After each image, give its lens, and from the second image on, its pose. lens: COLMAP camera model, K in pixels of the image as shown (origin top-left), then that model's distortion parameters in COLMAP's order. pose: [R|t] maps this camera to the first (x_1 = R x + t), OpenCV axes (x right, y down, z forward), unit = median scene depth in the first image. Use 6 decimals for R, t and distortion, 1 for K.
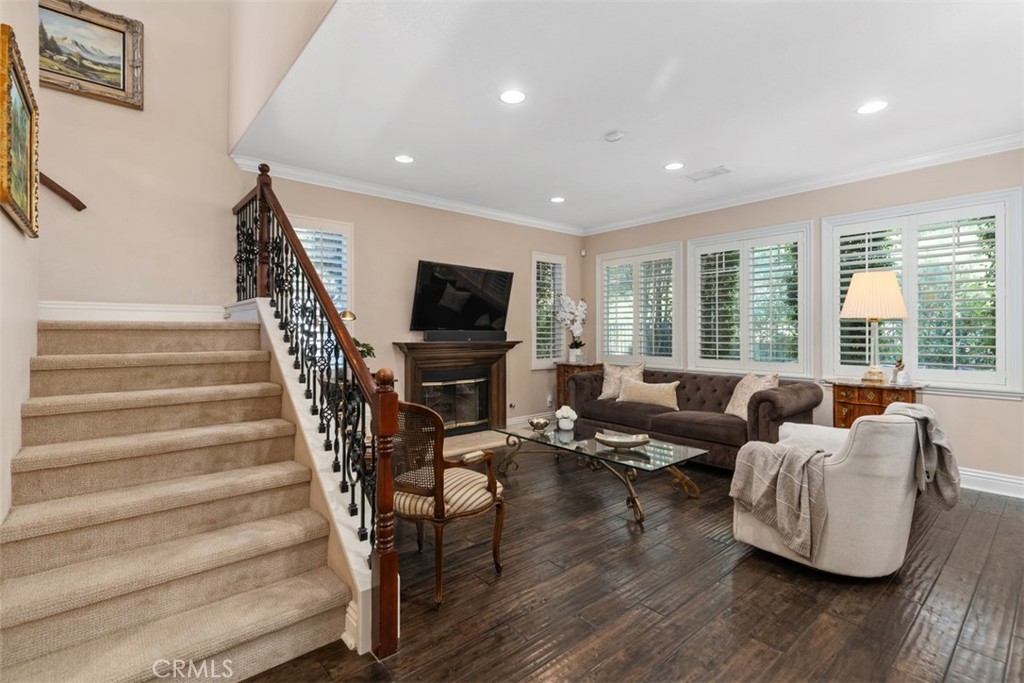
lens RADIAL K [[469.1, 0, 495.1], [0, 469.1, 330.5], [0, 0, 1]] dist [0.002963, 0.000589]
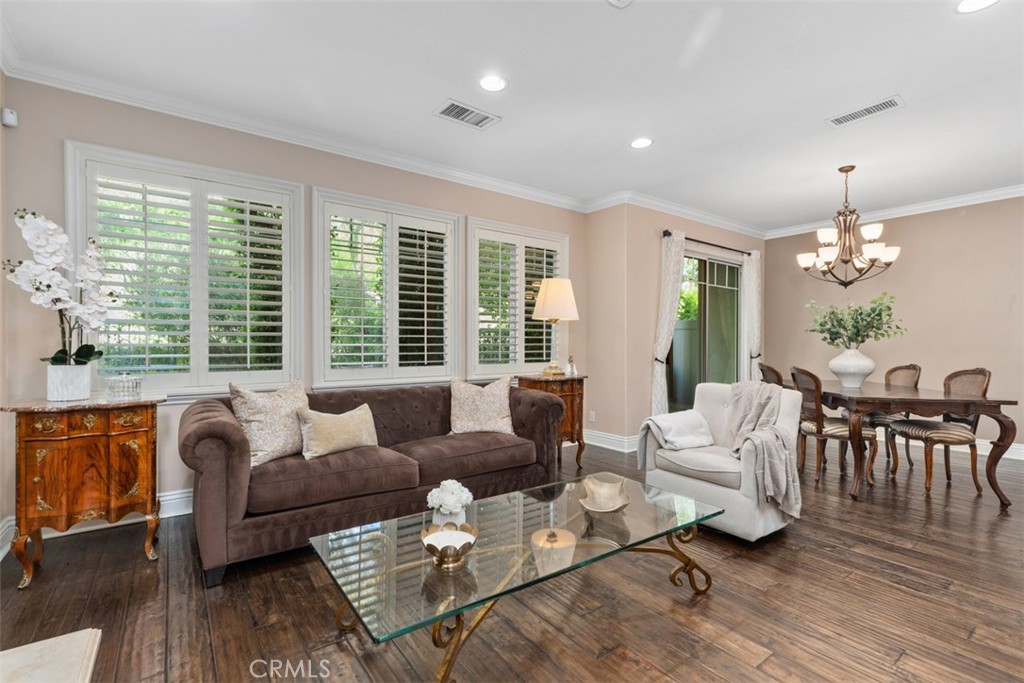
lens RADIAL K [[469.1, 0, 495.1], [0, 469.1, 330.5], [0, 0, 1]] dist [0.002963, 0.000589]
pose [[0.081373, 0.020280, 0.996477, -0.278131], [-0.008202, 0.999773, -0.019677, 0.015667], [-0.996650, -0.006572, 0.081520, 0.785228]]
